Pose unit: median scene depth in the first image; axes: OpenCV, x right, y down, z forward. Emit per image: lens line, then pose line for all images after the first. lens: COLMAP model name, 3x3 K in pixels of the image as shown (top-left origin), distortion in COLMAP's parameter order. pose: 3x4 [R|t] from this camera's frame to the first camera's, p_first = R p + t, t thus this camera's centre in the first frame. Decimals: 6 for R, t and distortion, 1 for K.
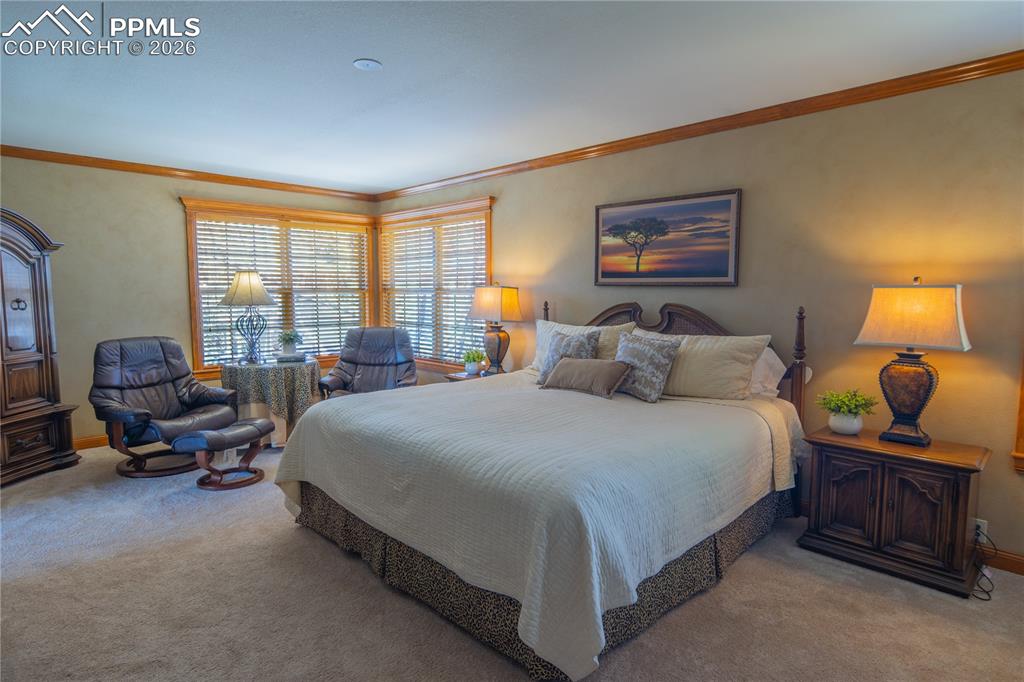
lens RADIAL K [[570.1, 0, 512.0], [0, 570.1, 341.0], [0, 0, 1]] dist [-0.007111, 0.008198]
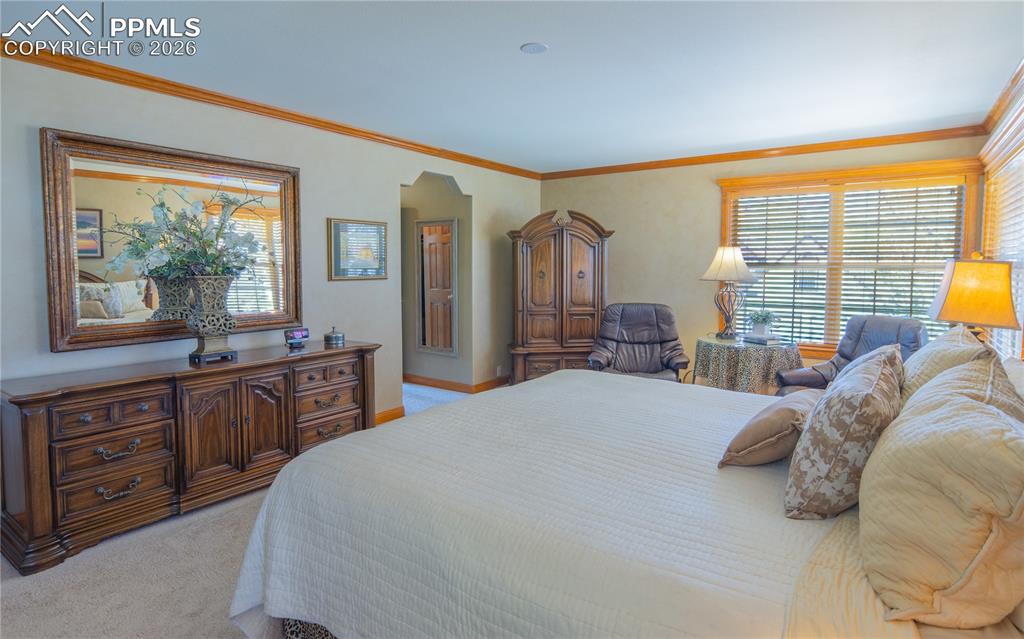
lens RADIAL K [[580.8, 0, 513.6], [0, 580.8, 297.2], [0, 0, 1]] dist [-0.004537, -0.000266]
pose [[0.137756, 0.057886, -0.988773, 0.526876], [-0.090813, 0.994824, 0.045588, -0.049811], [0.986294, 0.083514, 0.142299, 0.536392]]
